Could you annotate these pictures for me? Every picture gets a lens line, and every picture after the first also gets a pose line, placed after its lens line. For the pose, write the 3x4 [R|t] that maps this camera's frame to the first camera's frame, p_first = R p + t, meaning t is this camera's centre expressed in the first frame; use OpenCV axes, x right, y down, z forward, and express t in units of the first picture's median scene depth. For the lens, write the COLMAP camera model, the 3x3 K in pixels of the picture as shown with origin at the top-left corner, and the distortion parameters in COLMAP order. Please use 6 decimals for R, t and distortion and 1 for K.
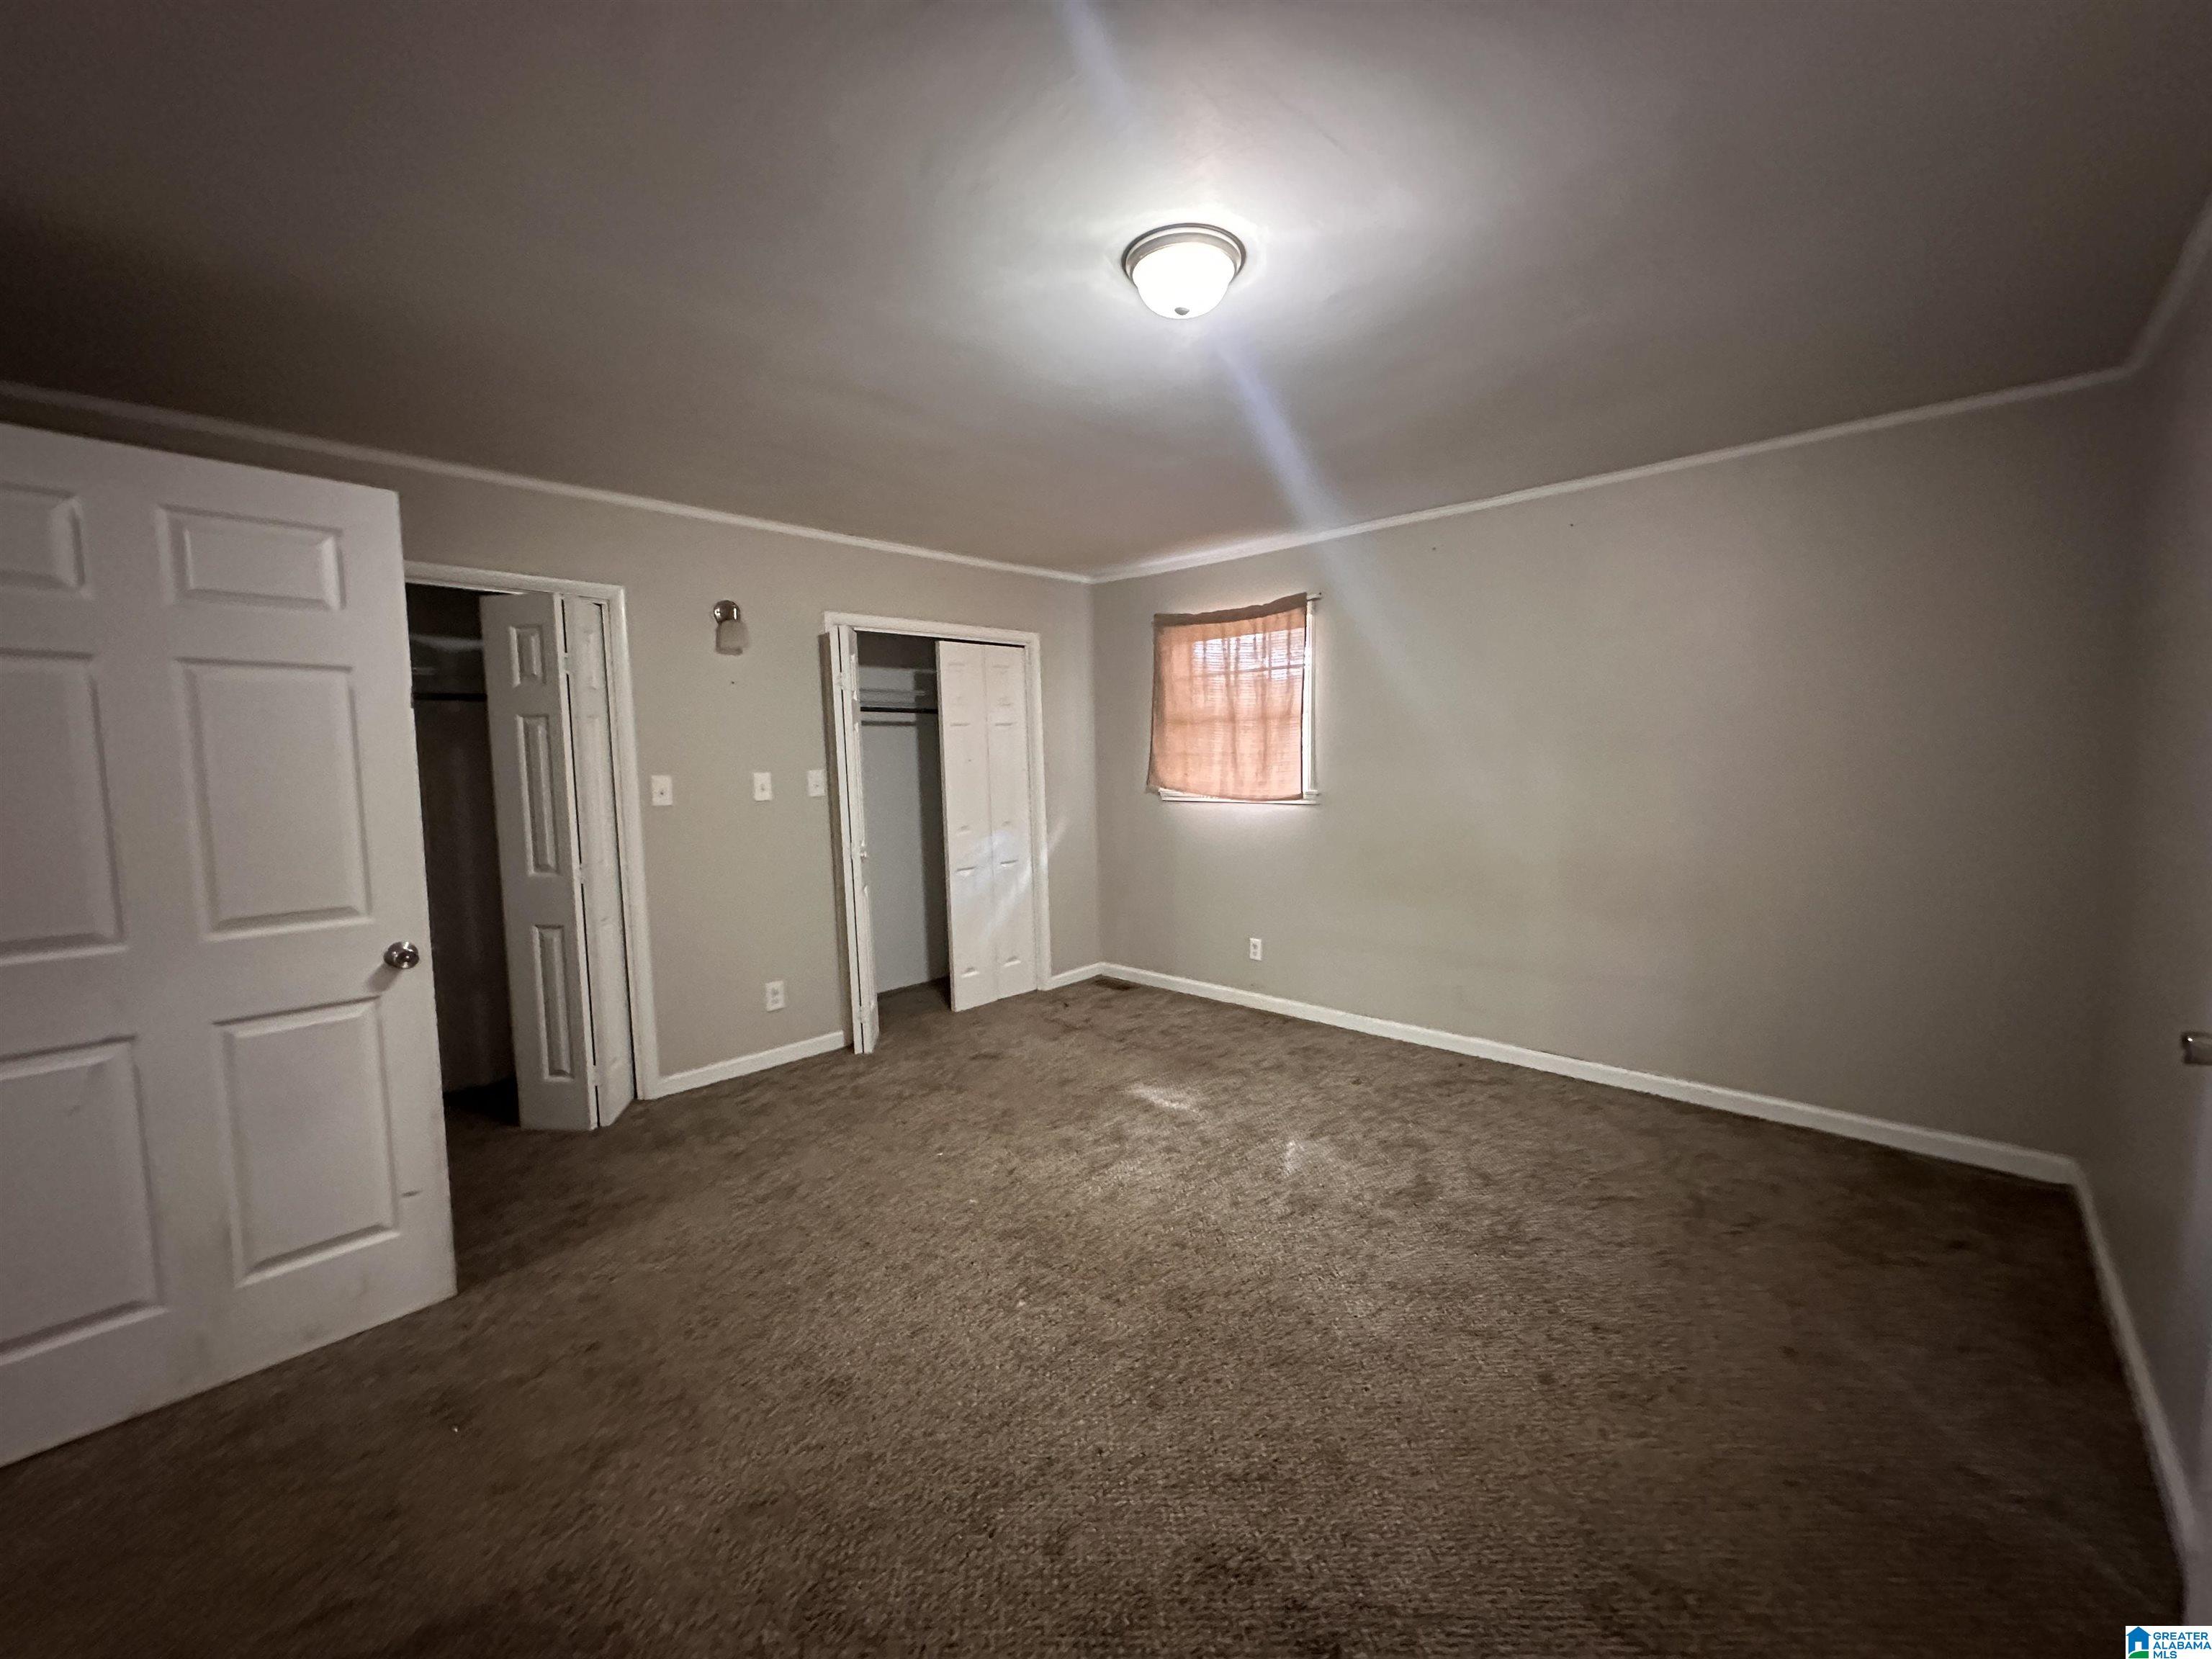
lens RADIAL K [[881.7, 0, 1118.3], [0, 881.7, 834.8], [0, 0, 1]] dist [-0.002673, 0.000807]
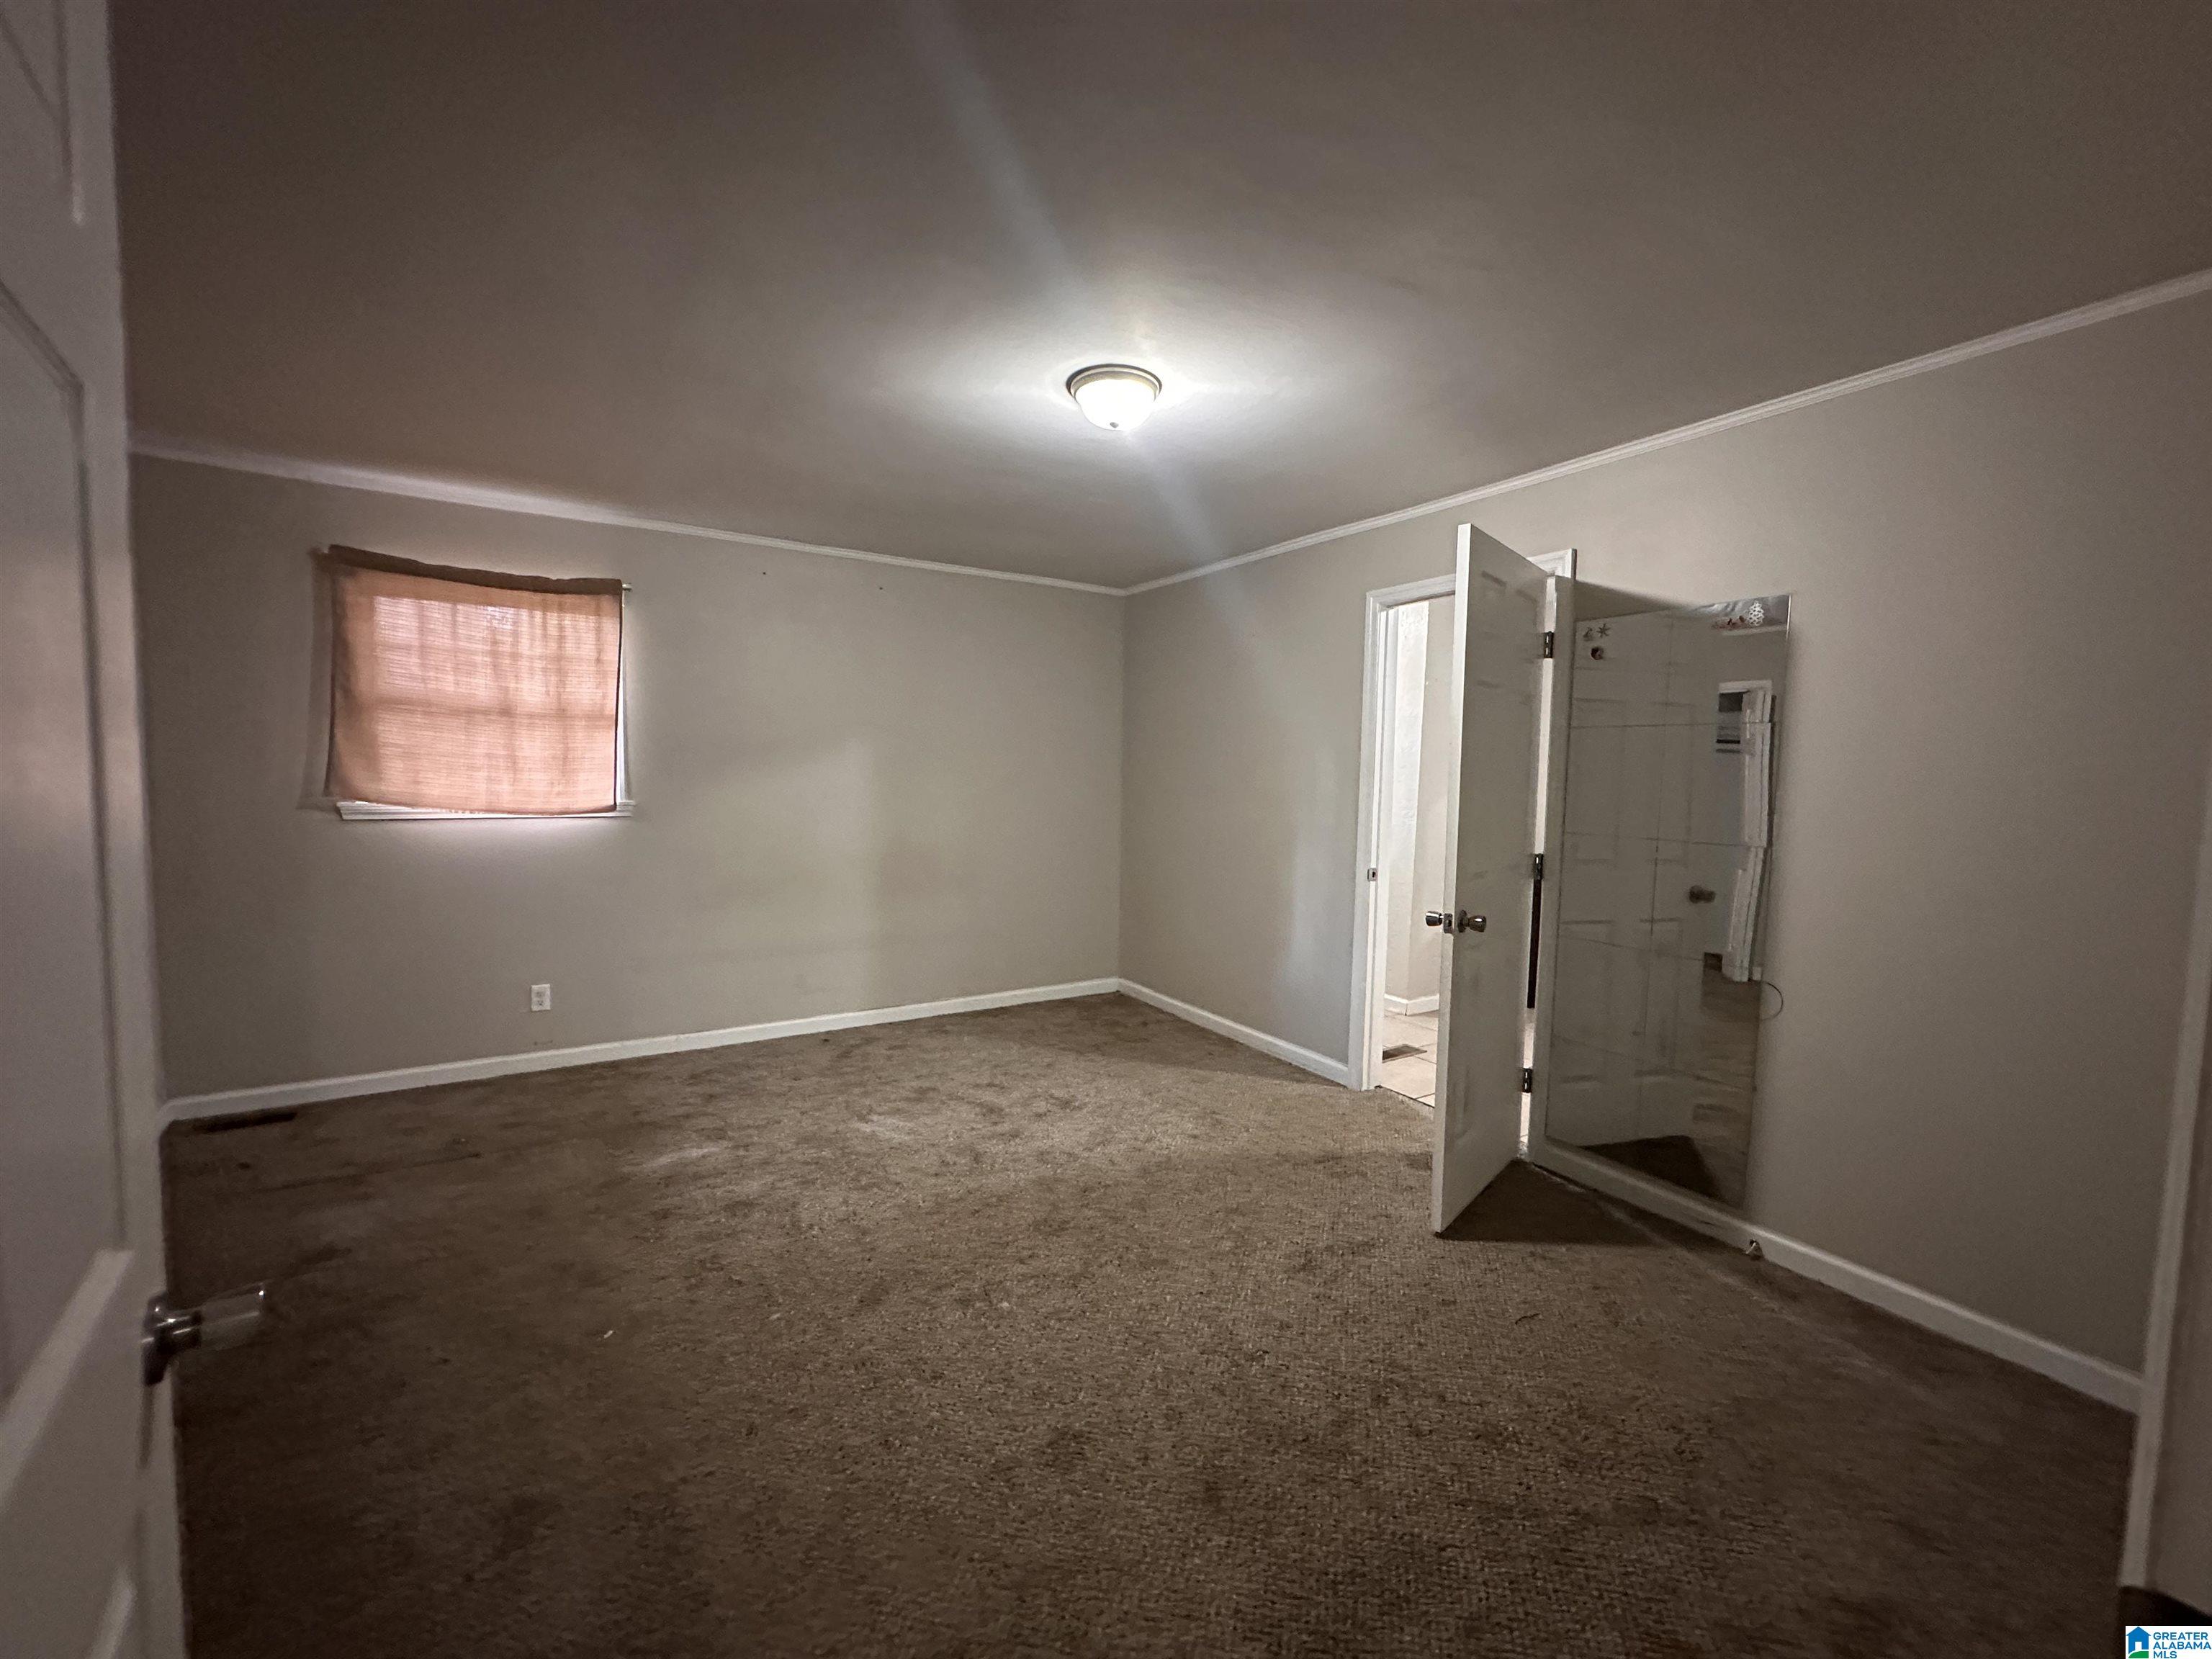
lens RADIAL K [[881.7, 0, 1100.6], [0, 881.7, 821.3], [0, 0, 1]] dist [-0.002673, 0.000807]
pose [[0.260961, -0.034985, 0.964715, -0.516218], [0.061591, 0.997910, 0.019528, -0.017093], [-0.963383, 0.054321, 0.262570, 0.297684]]
